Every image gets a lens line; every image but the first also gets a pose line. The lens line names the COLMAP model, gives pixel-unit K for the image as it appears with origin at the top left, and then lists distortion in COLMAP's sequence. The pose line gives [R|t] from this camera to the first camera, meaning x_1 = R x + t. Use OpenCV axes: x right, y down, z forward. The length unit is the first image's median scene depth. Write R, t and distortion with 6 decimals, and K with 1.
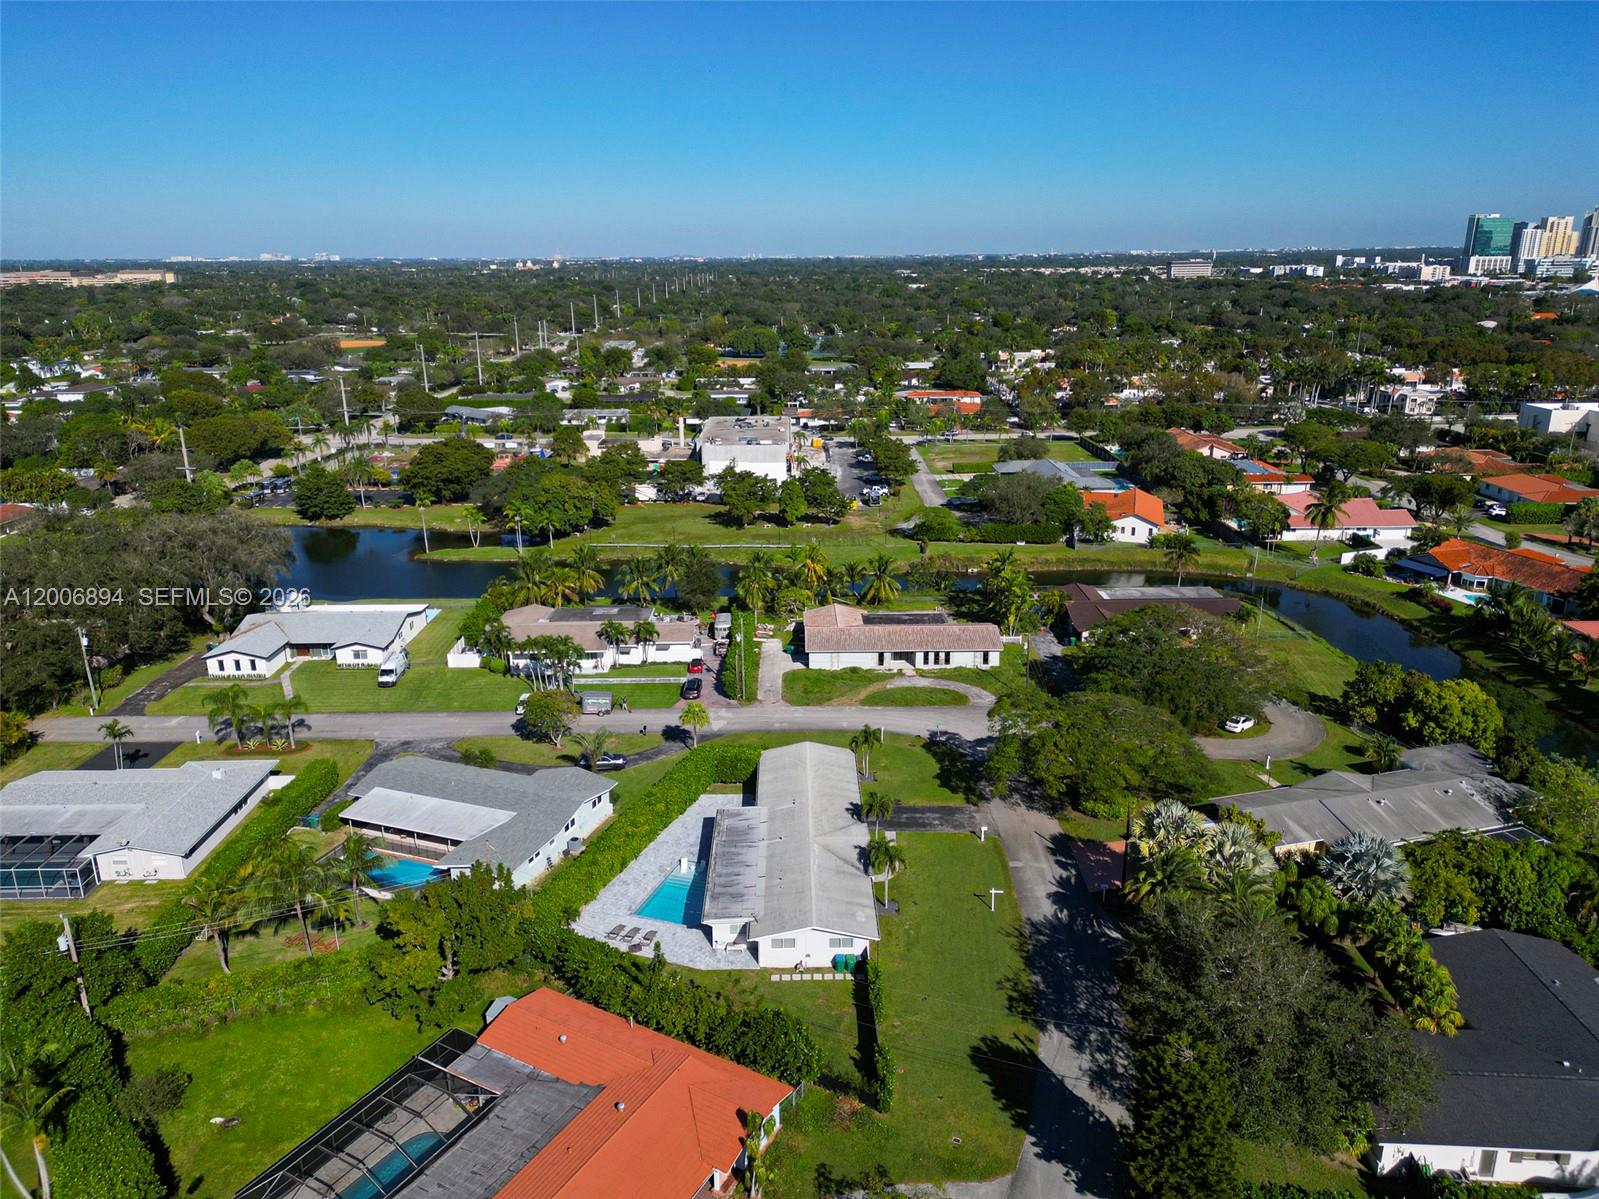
lens RADIAL K [[1109.8, 0, 796.0], [0, 1109.8, 595.7], [0, 0, 1]] dist [0.091185, -0.096832]
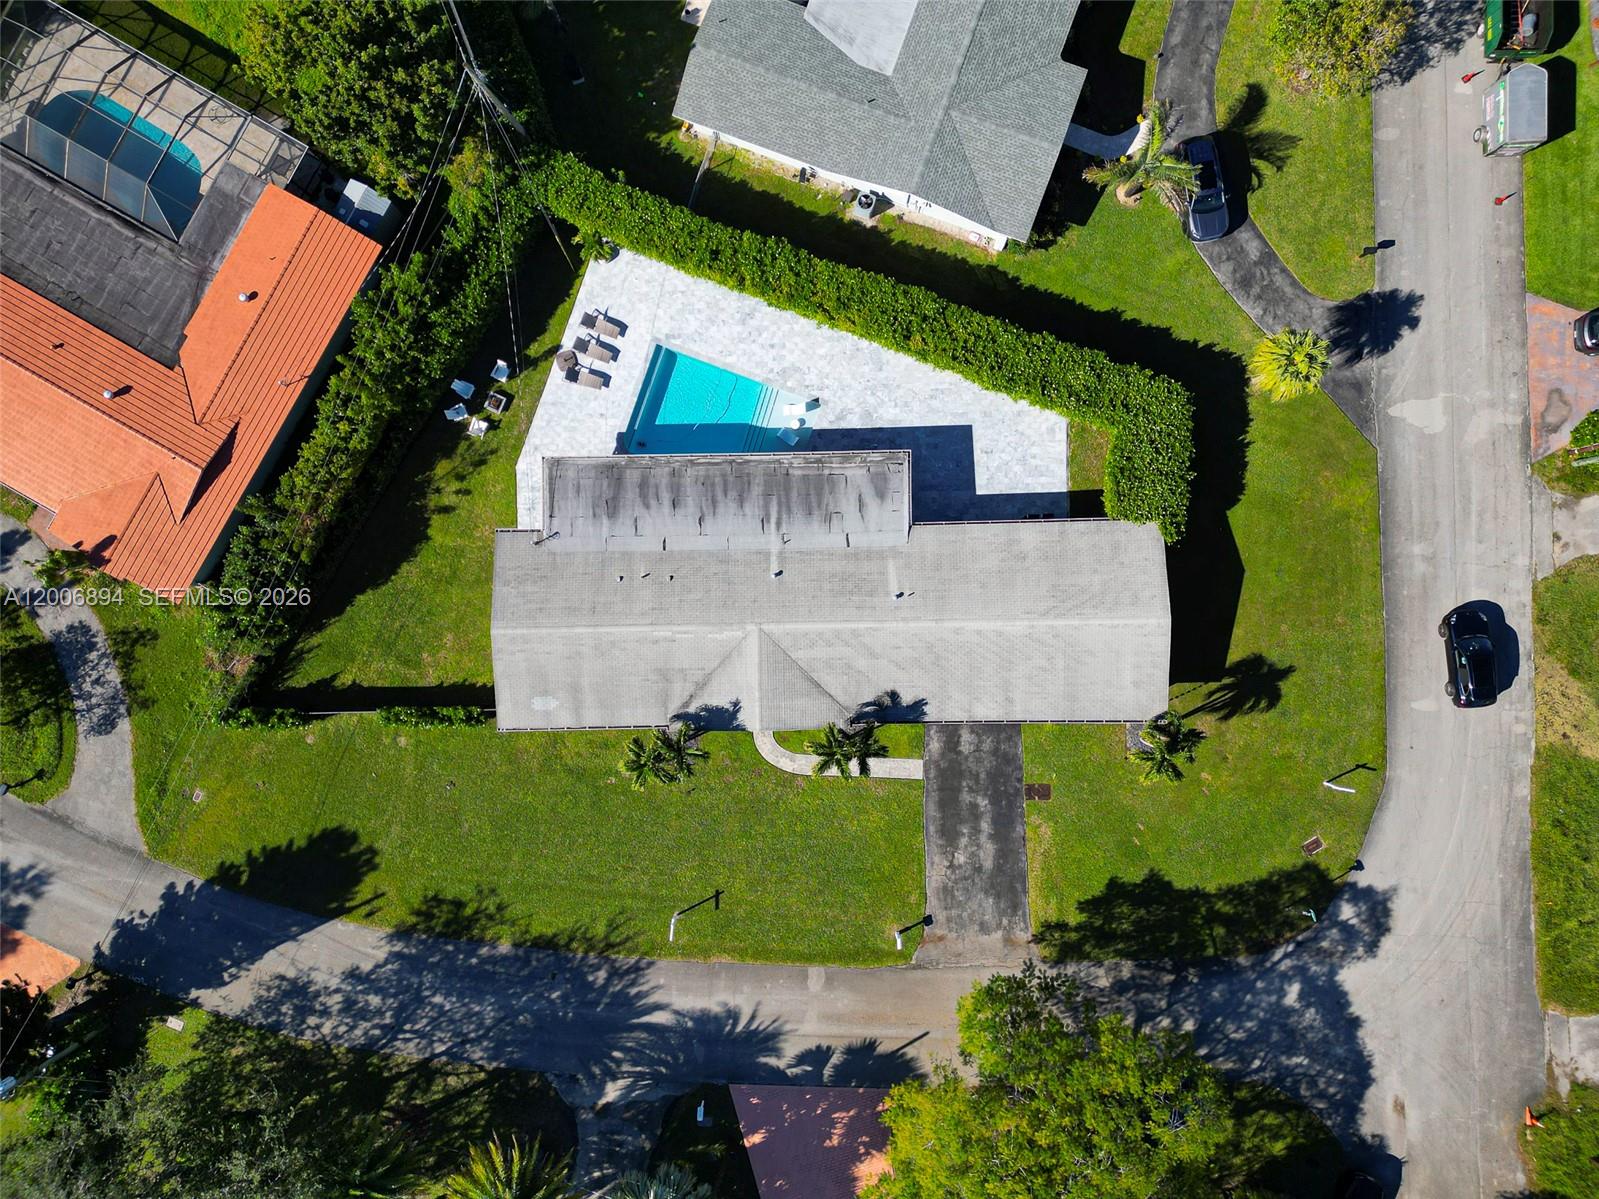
lens RADIAL K [[1109.8, 0, 796.0], [0, 1109.8, 595.7], [0, 0, 1]] dist [0.091185, -0.096832]
pose [[0.012398, 0.999900, 0.006788, -0.003847], [-0.275191, -0.003115, 0.961384, -0.217326], [0.961310, -0.013787, 0.275125, 0.570396]]
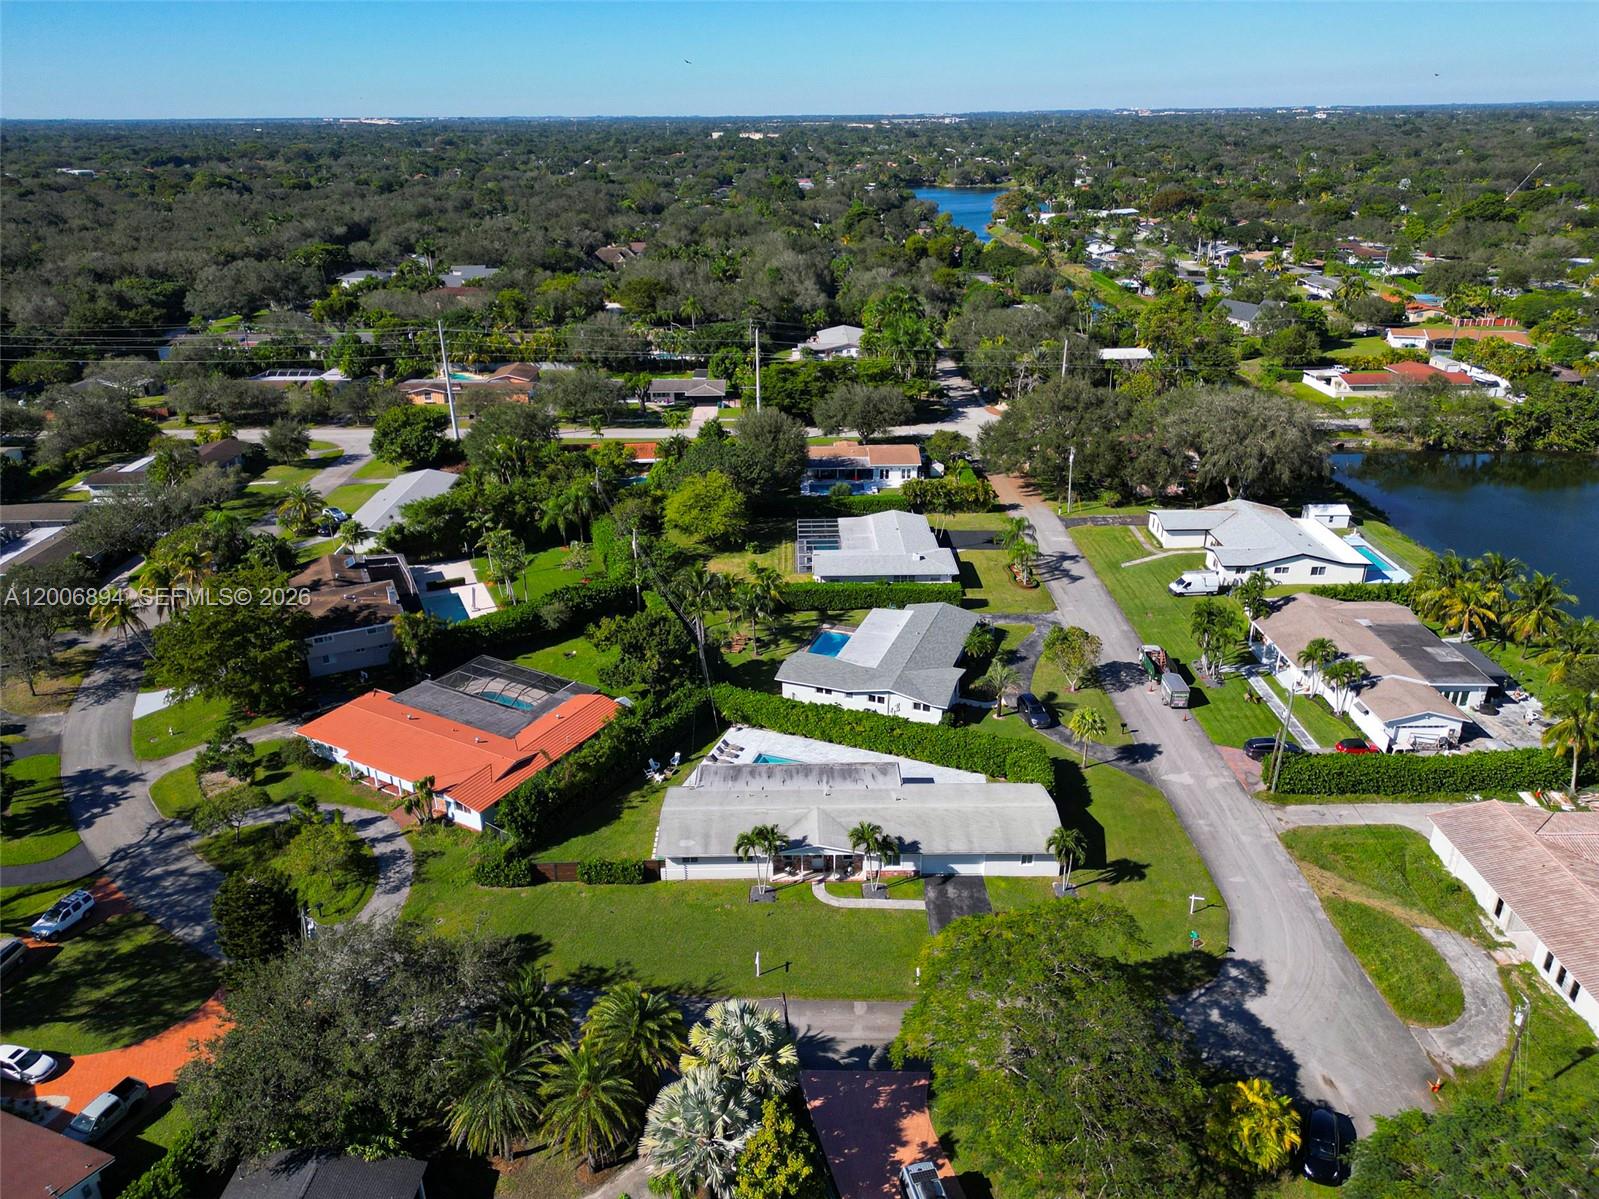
lens RADIAL K [[1131.3, 0, 804.8], [0, 1131.3, 599.0], [0, 0, 1]] dist [0.040112, 0.001412]
pose [[0.010126, 0.409012, -0.912473, 0.552065], [-0.284937, 0.875868, 0.389442, -0.211396], [0.958493, 0.256054, 0.125412, 0.541543]]
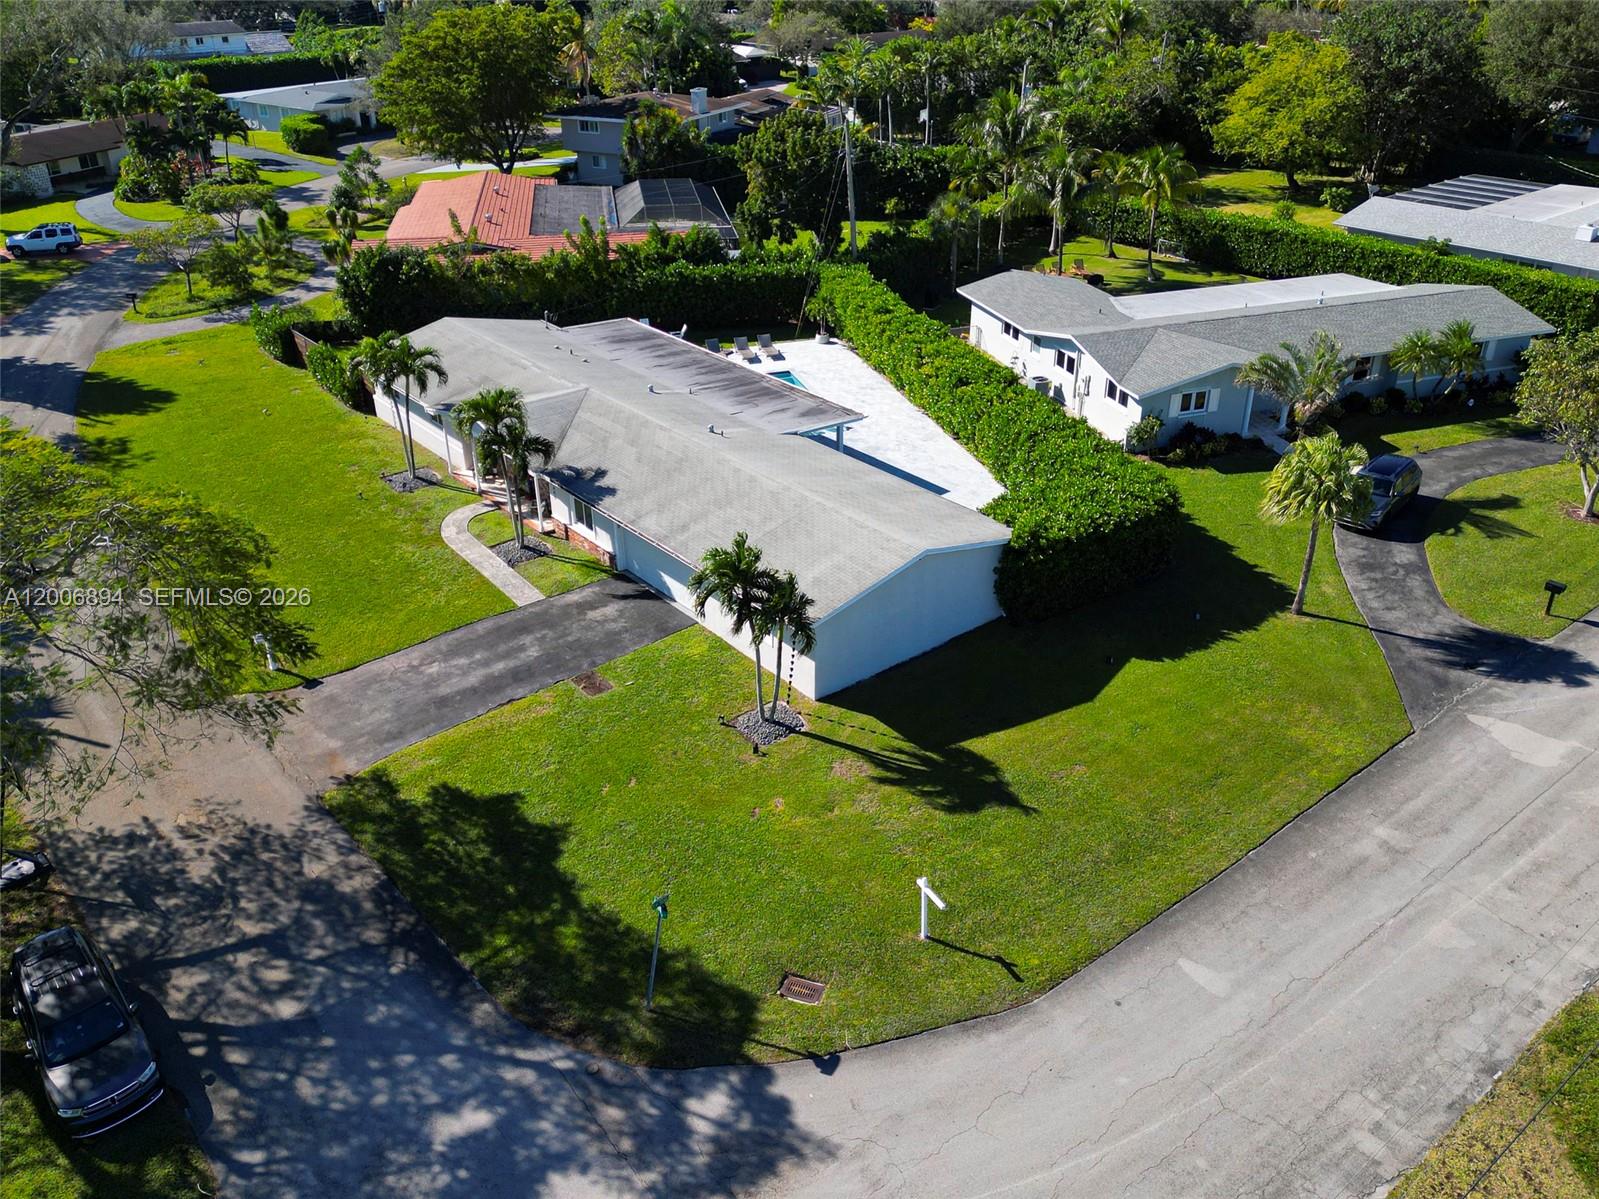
lens RADIAL K [[1309.8, 0, 810.1], [0, 1309.8, 597.8], [0, 0, 1]] dist [0.123595, -0.179725]
pose [[-0.777042, 0.307385, -0.549291, 0.182757], [-0.171375, 0.736375, 0.654509, -0.066594], [0.605671, 0.602715, -0.519516, 0.927121]]
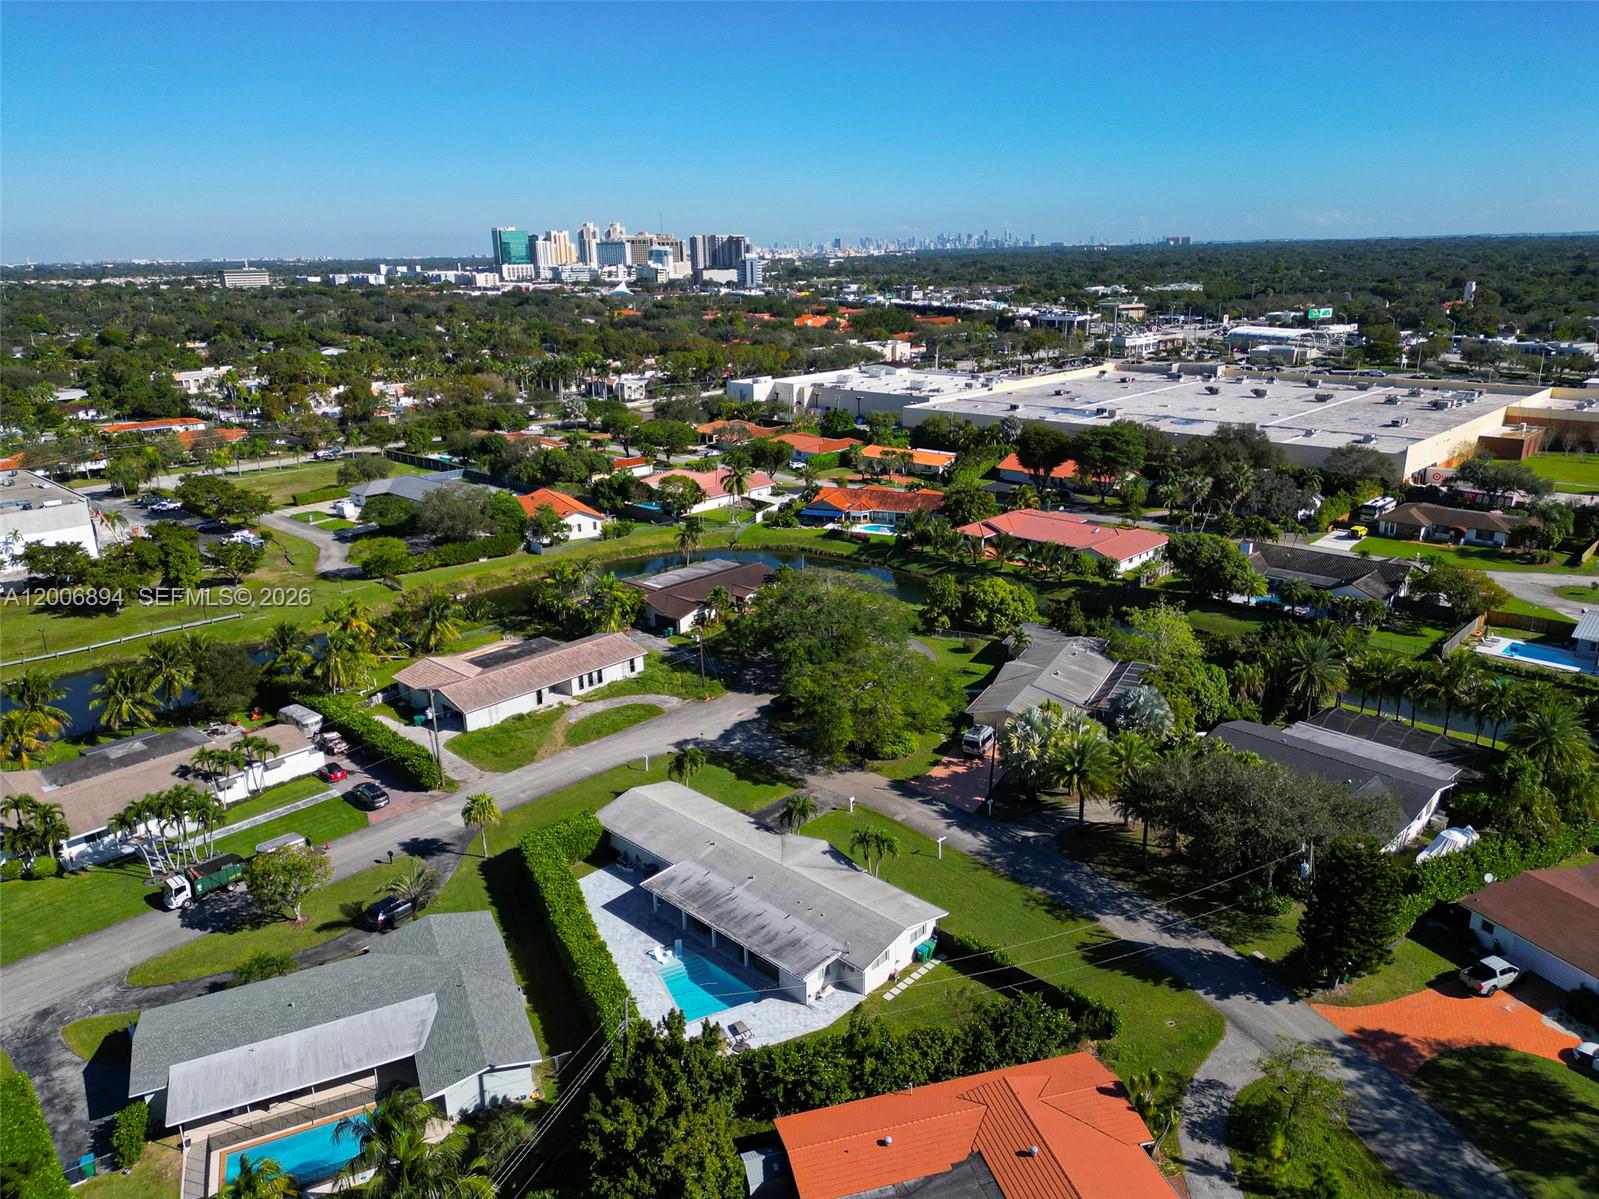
lens RADIAL K [[1109.8, 0, 796.0], [0, 1109.8, 595.7], [0, 0, 1]] dist [0.091185, -0.096832]
pose [[0.701588, -0.215998, 0.679058, -0.377428], [0.221281, 0.971880, 0.080518, -0.050455], [-0.677355, 0.093772, 0.729655, 0.186088]]
